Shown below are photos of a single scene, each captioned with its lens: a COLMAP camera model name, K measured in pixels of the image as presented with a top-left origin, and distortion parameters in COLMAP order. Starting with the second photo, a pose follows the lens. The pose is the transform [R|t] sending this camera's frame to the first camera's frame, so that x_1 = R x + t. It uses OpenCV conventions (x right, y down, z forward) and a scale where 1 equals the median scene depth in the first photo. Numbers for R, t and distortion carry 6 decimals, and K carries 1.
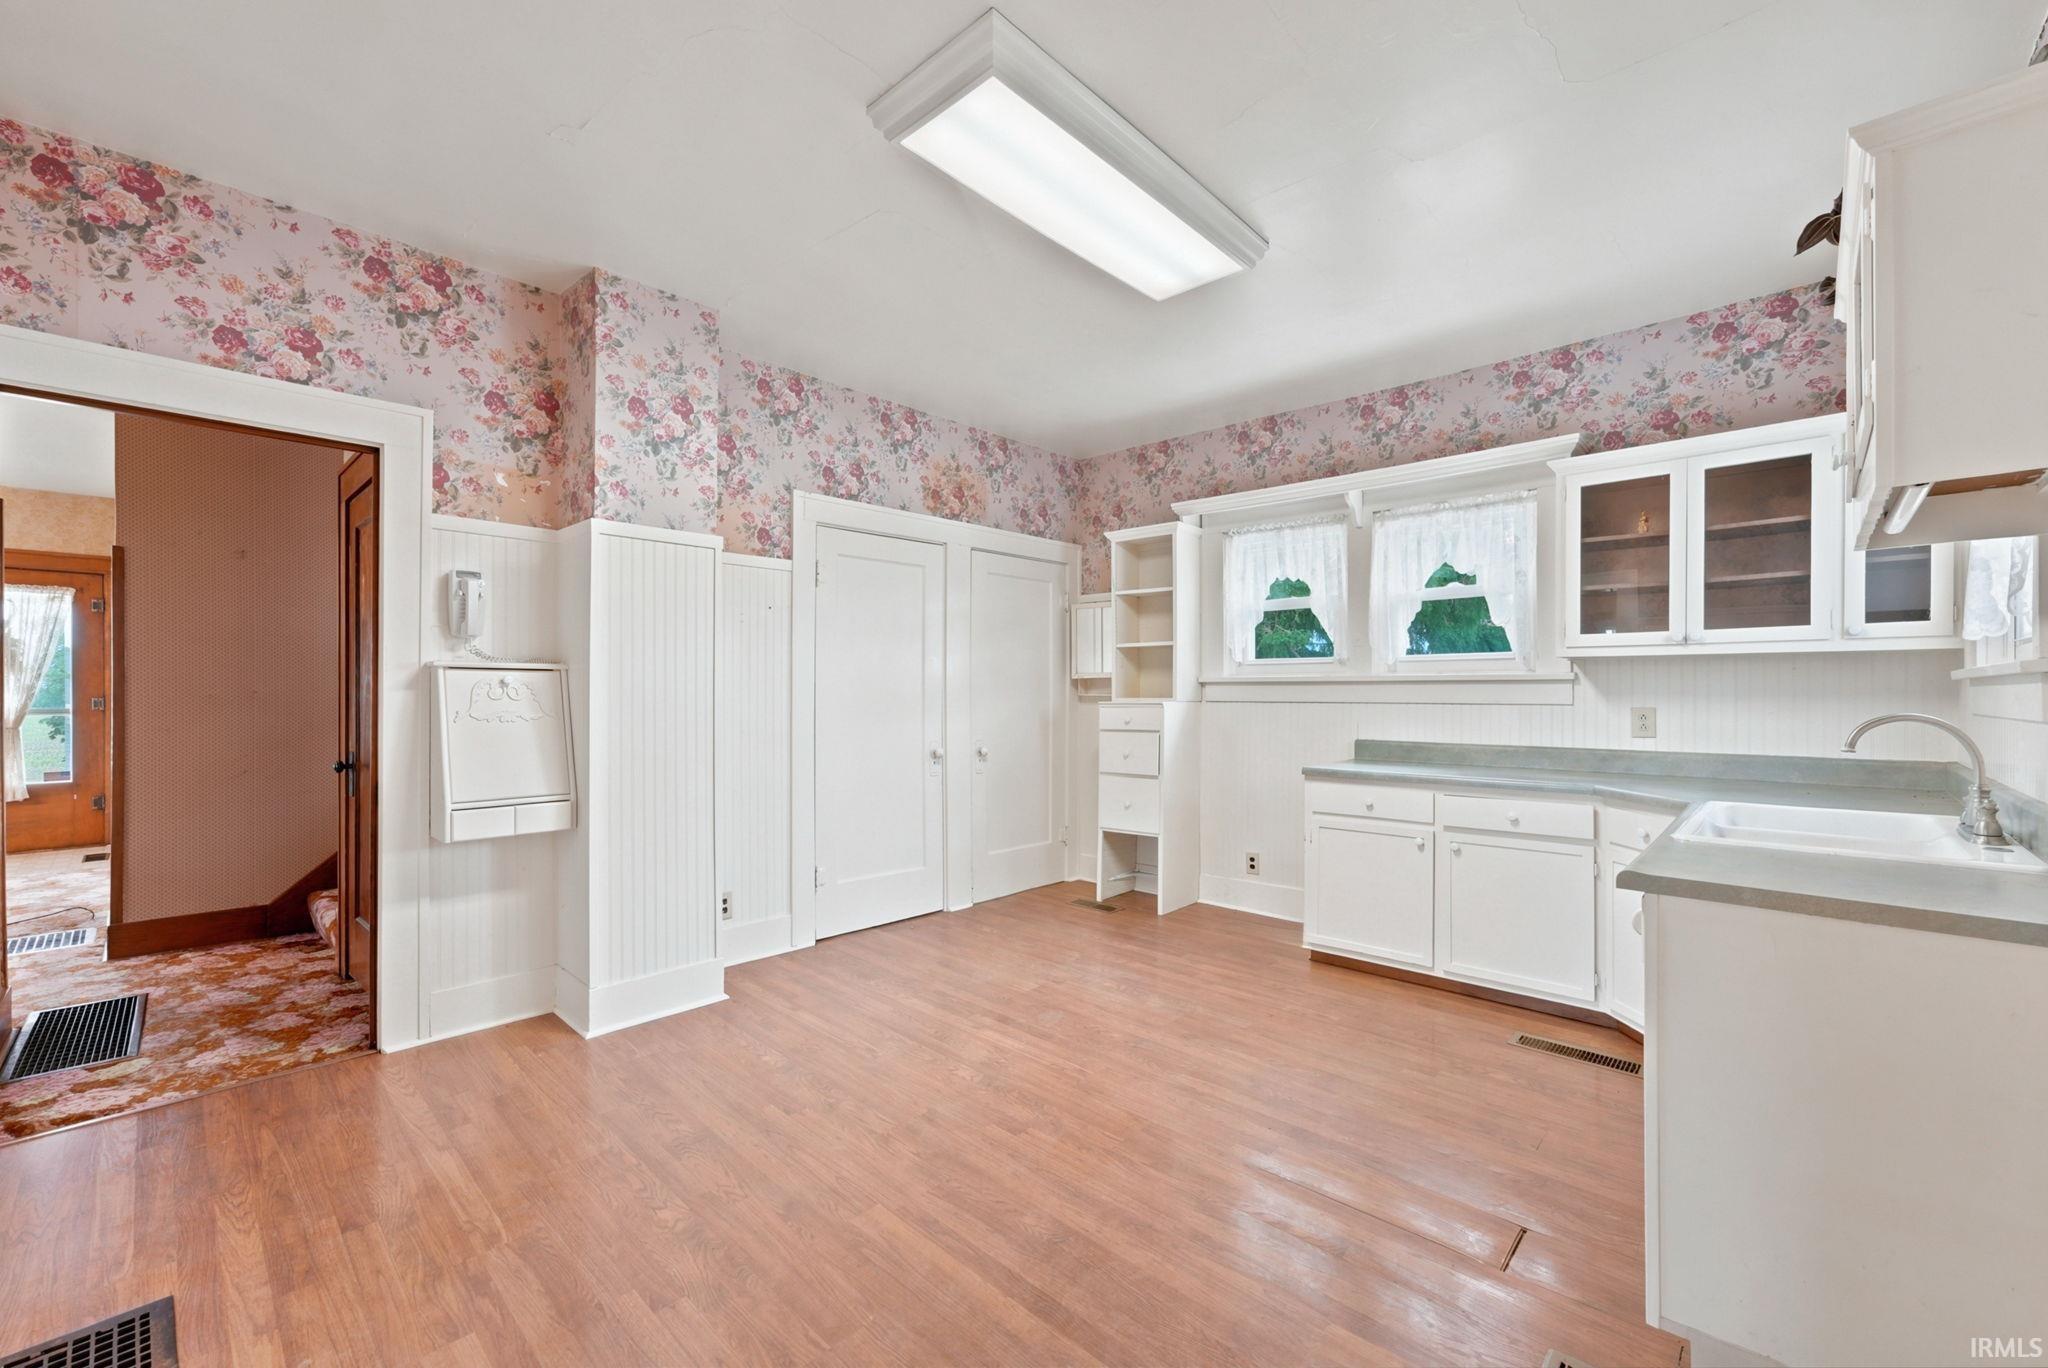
lens RADIAL K [[829.2, 0, 1019.8], [0, 829.2, 697.2], [0, 0, 1]] dist [-0.006804, 0.005483]
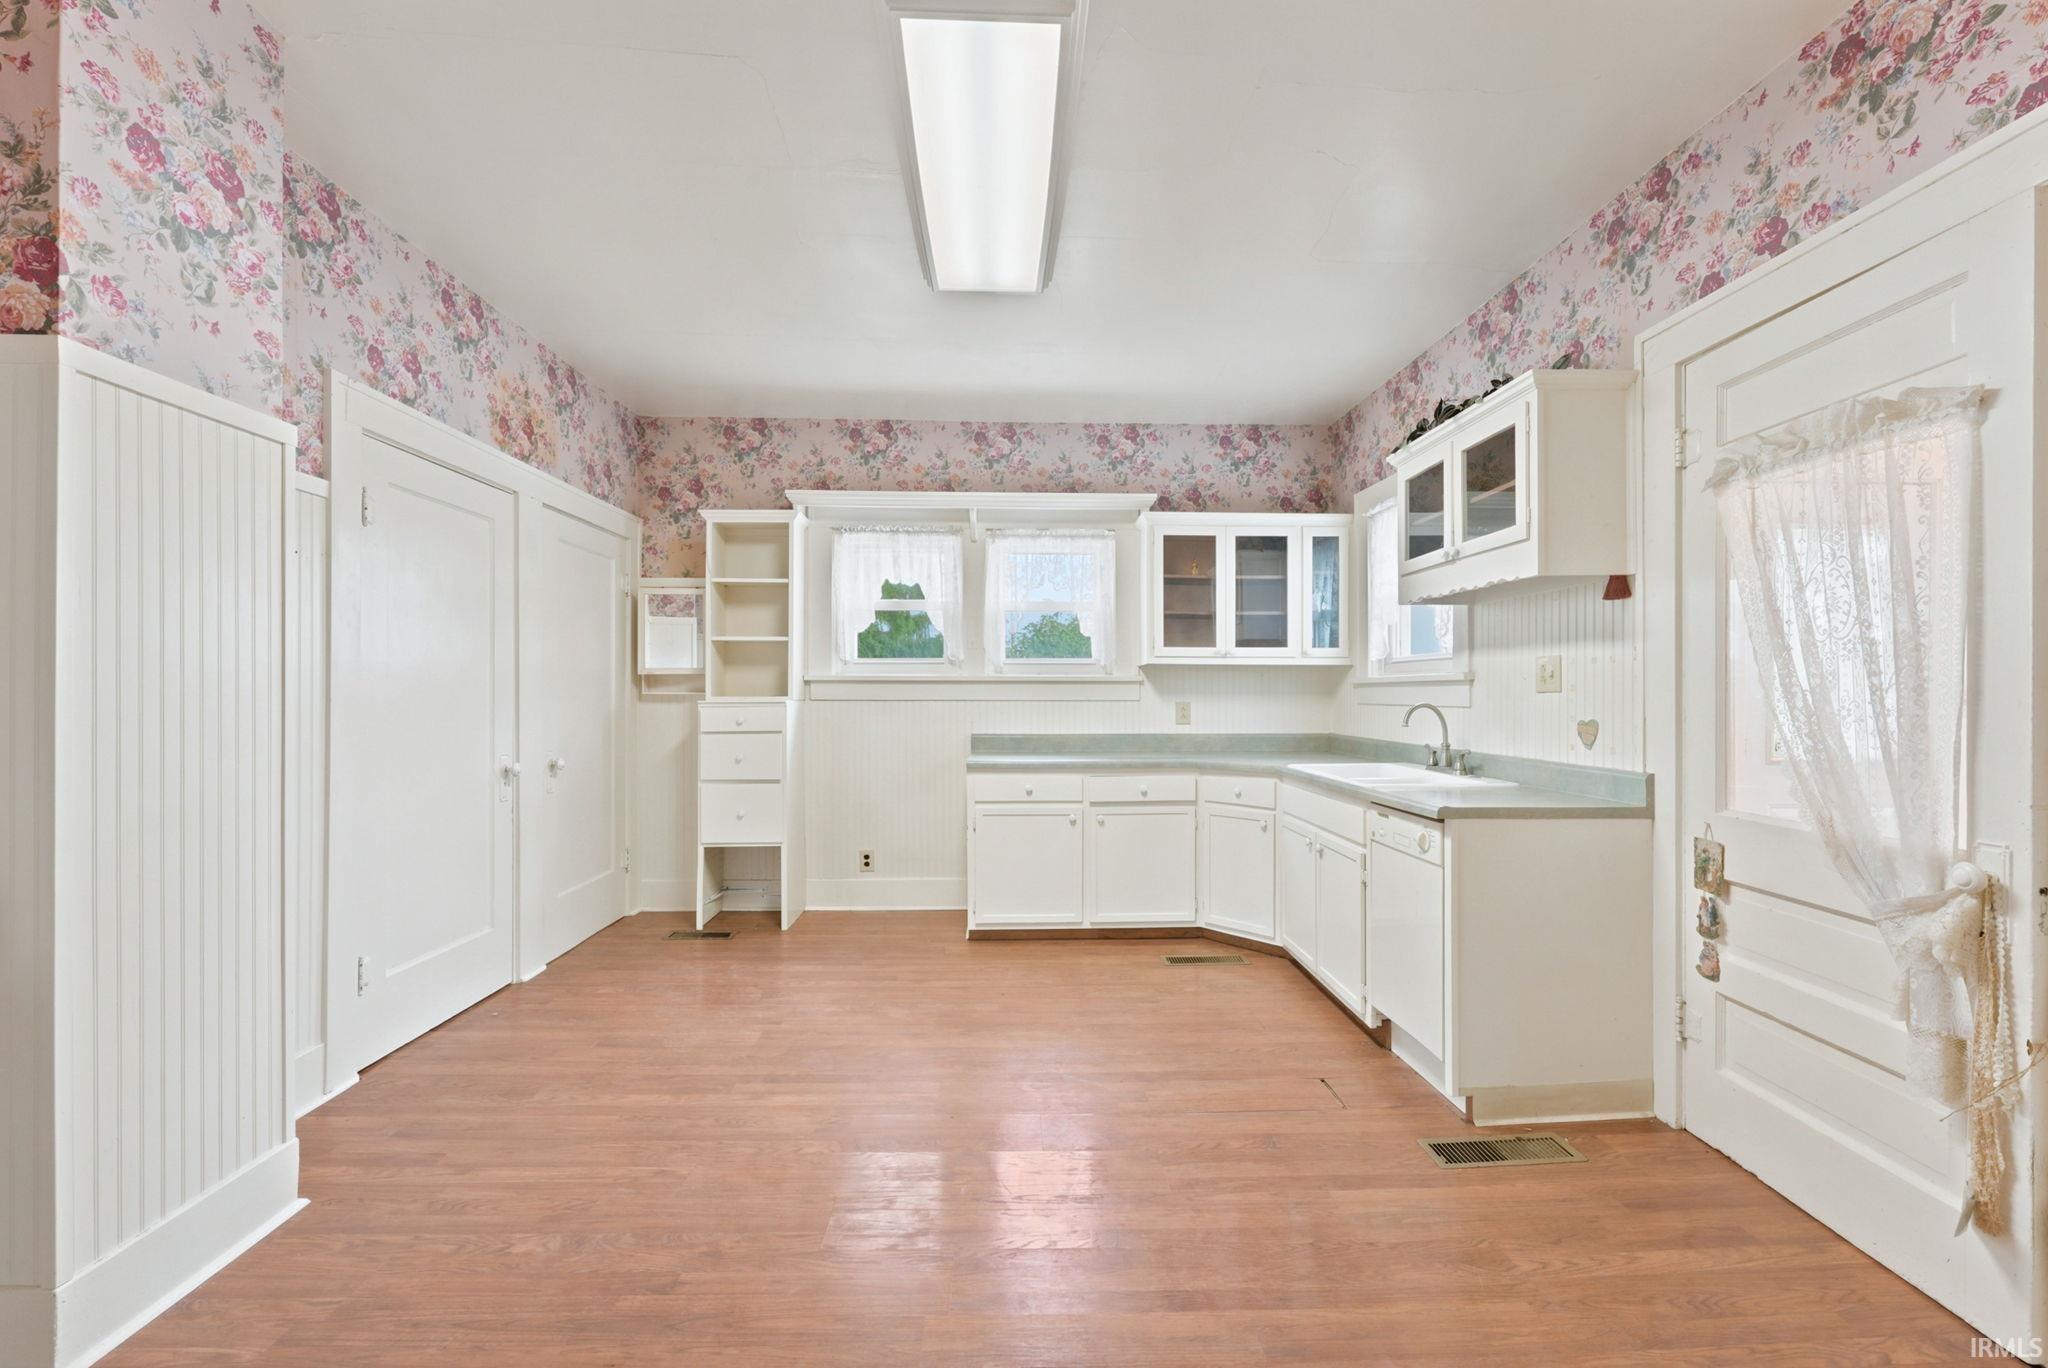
lens RADIAL K [[829.2, 0, 992.4], [0, 829.2, 699.3], [0, 0, 1]] dist [-0.006804, 0.005483]
pose [[0.716889, -0.005271, 0.697167, -0.409262], [0.003579, 0.999986, 0.003880, 0.001044], [-0.697178, -0.000287, 0.716898, 0.225219]]
